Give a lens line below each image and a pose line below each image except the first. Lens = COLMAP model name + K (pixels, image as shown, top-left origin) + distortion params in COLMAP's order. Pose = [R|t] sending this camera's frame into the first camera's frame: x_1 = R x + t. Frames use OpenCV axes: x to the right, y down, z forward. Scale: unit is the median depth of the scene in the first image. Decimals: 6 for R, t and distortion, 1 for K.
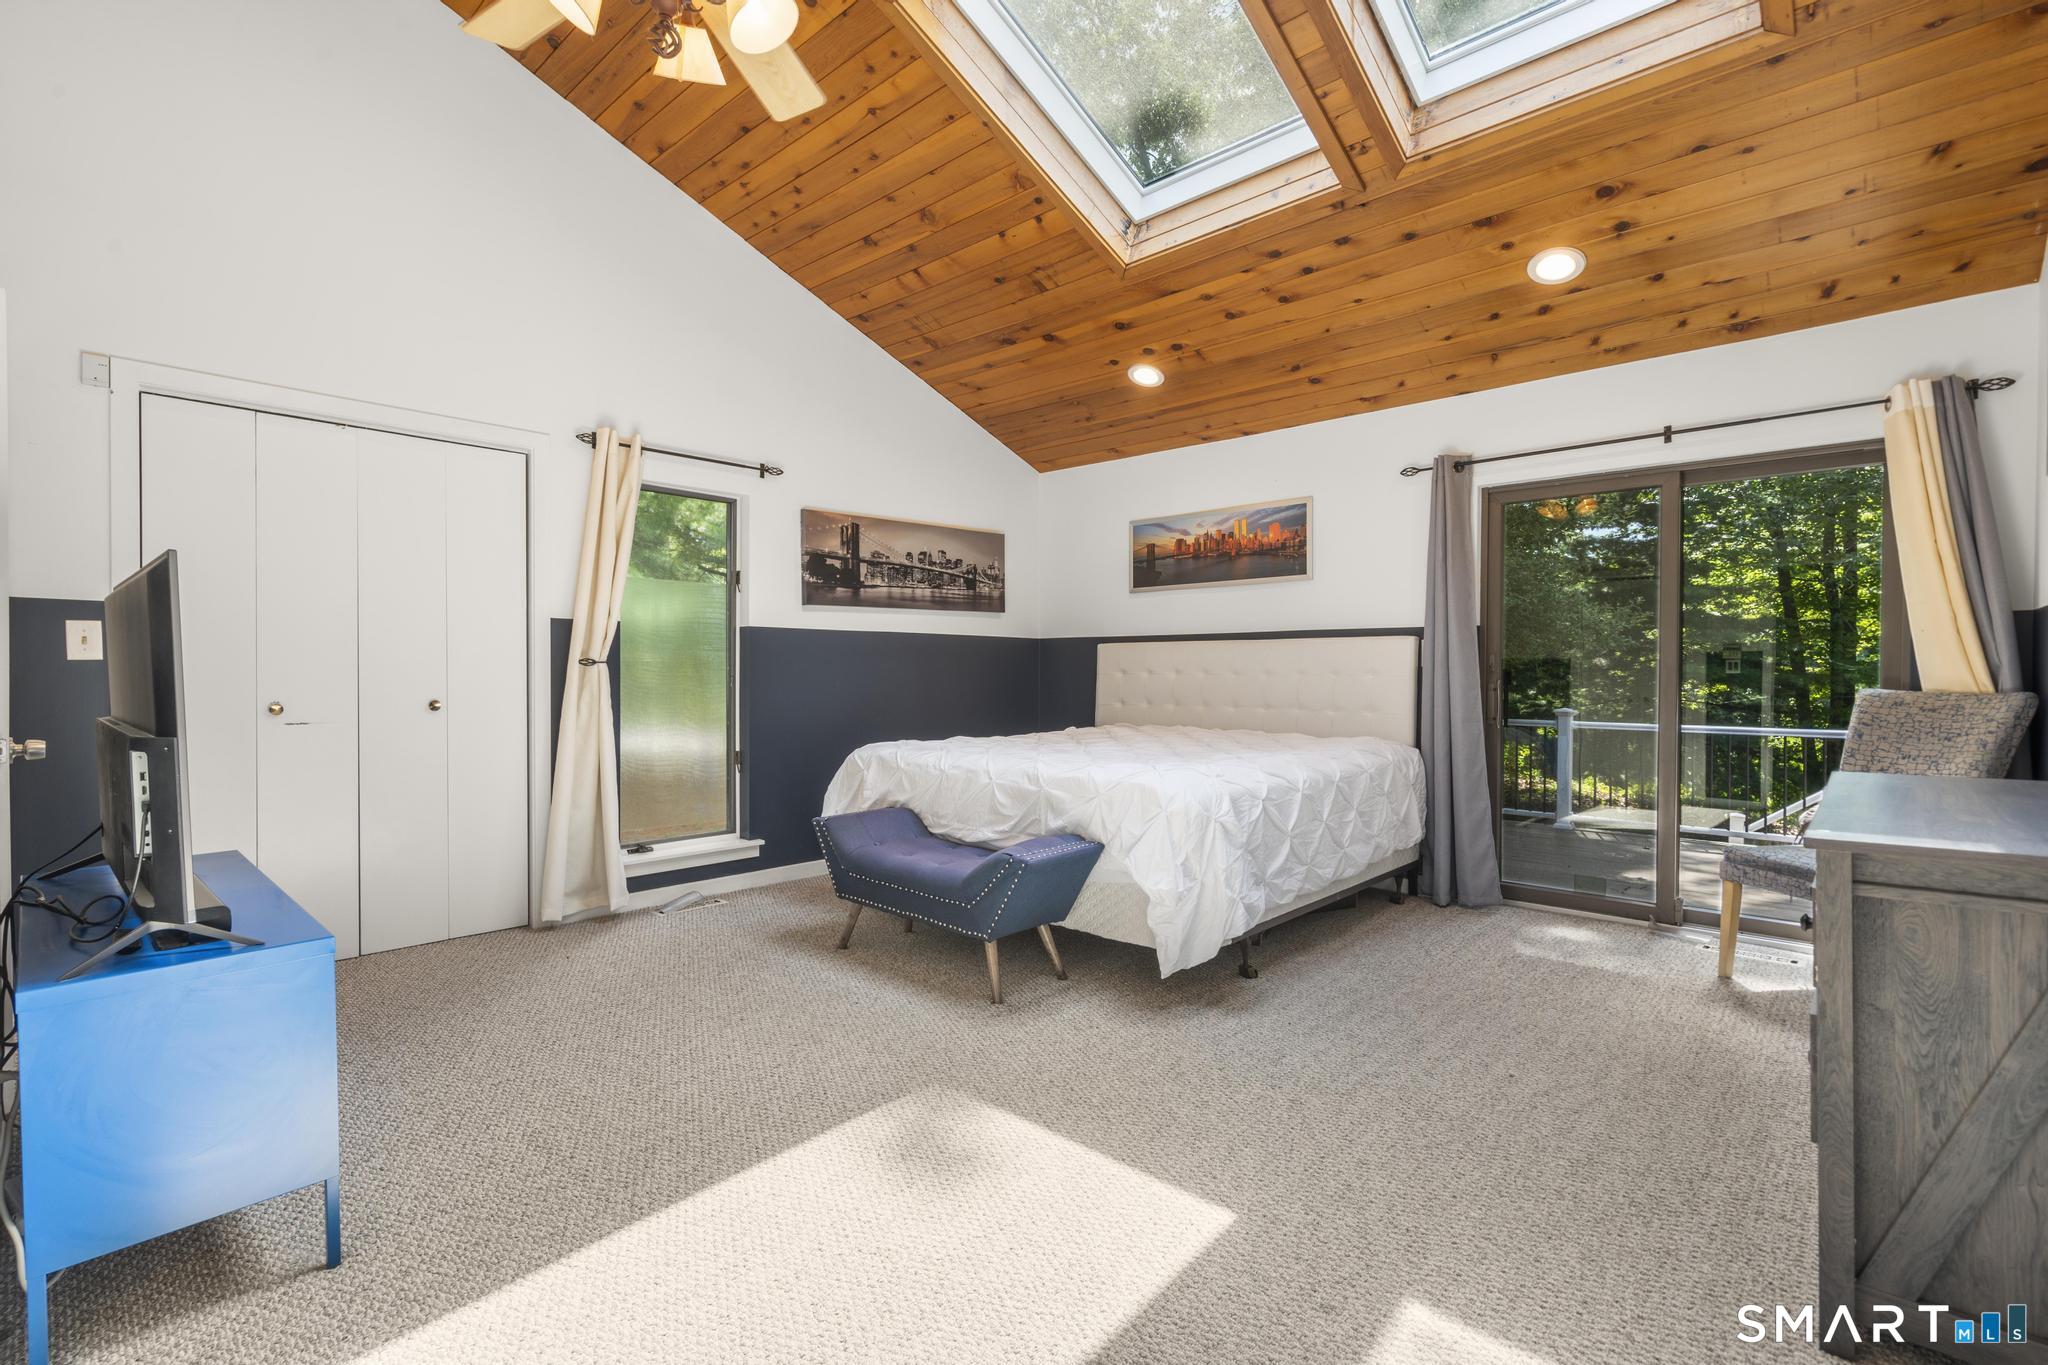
lens RADIAL K [[929.8, 0, 1022.7], [0, 929.8, 677.8], [0, 0, 1]] dist [-0.001064, -0.000156]
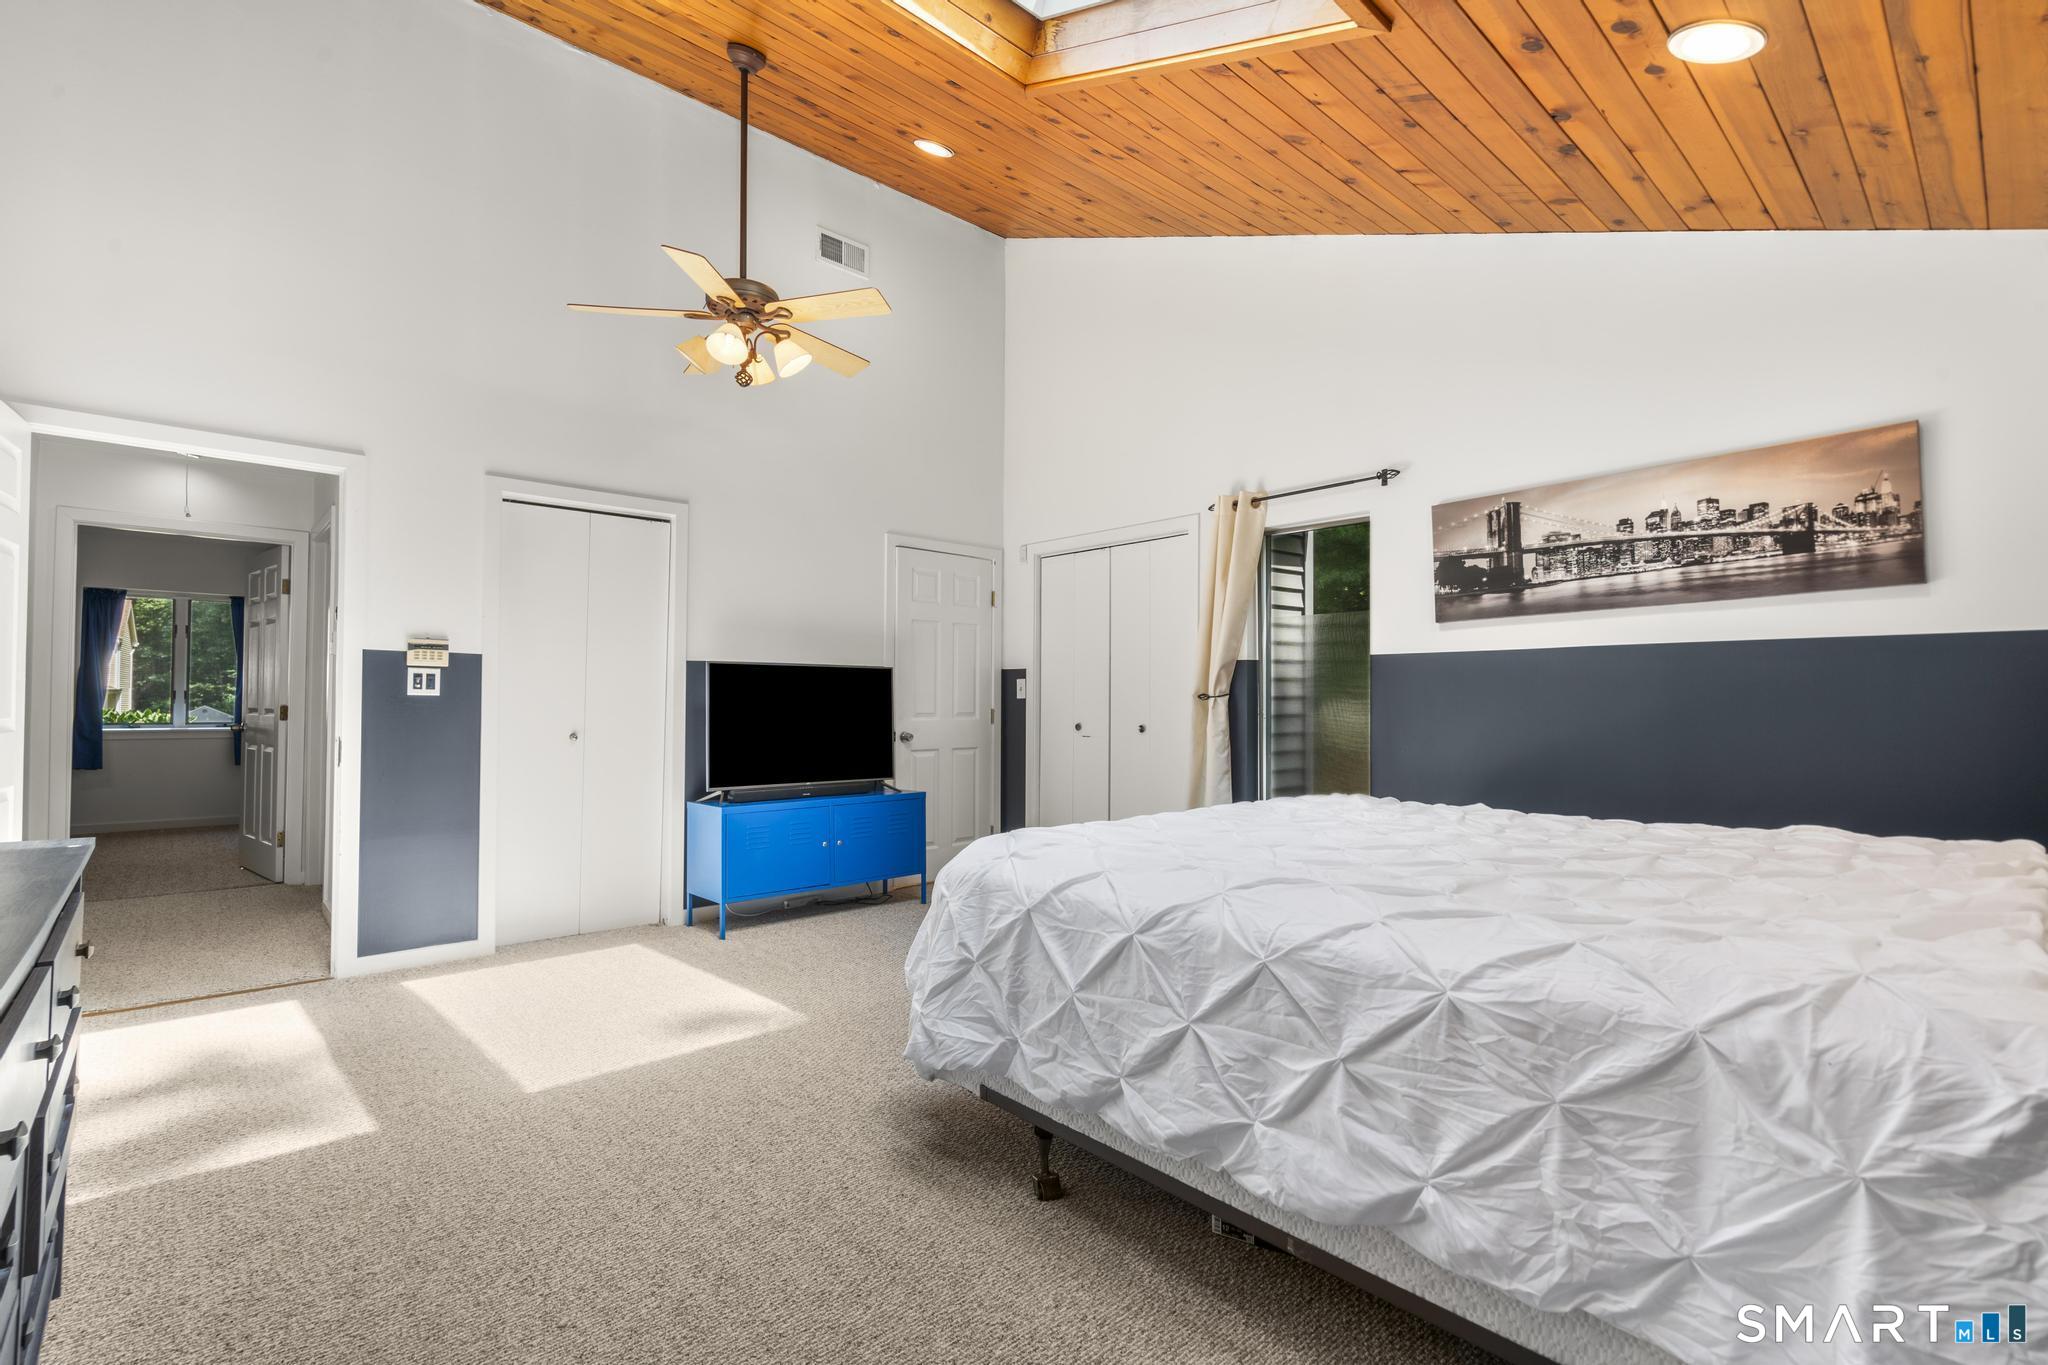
lens RADIAL K [[929.8, 0, 1019.1], [0, 929.8, 683.1], [0, 0, 1]] dist [-0.001064, -0.000156]
pose [[-0.091602, -0.025574, -0.995467, 0.567912], [-0.012792, 0.999618, -0.024504, -0.002230], [0.995714, 0.010489, -0.091894, 0.677363]]
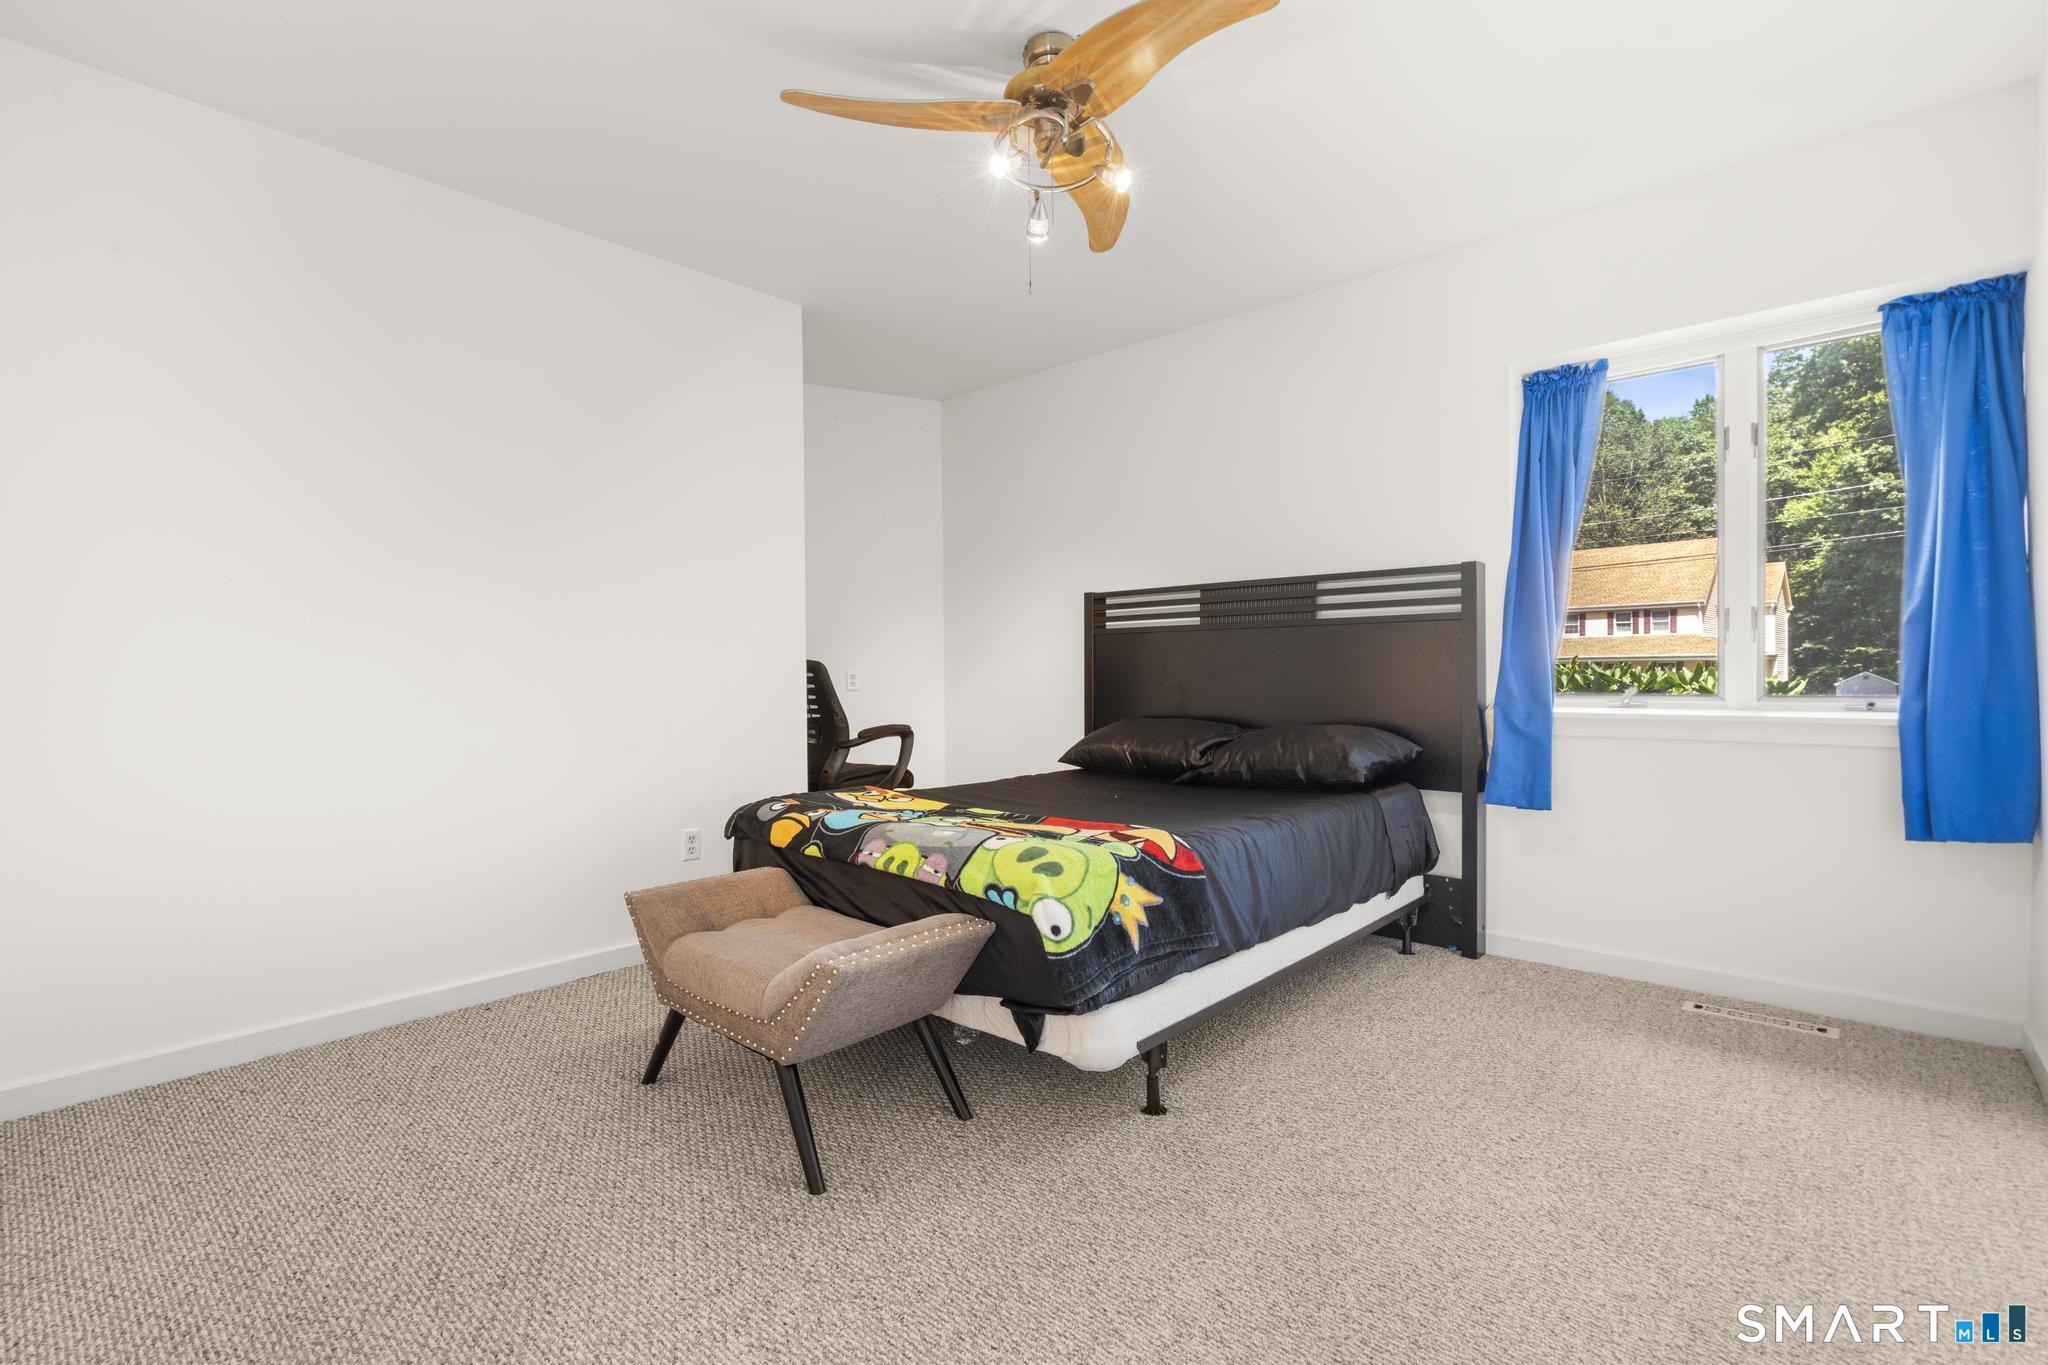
lens RADIAL K [[929.8, 0, 1019.5], [0, 929.8, 681.8], [0, 0, 1]] dist [-0.001064, -0.000156]
pose [[-0.999676, 0.001833, -0.025405, 0.446894], [0.001337, 0.999808, 0.019524, 0.000687], [0.025436, 0.019484, -0.999487, 0.539121]]
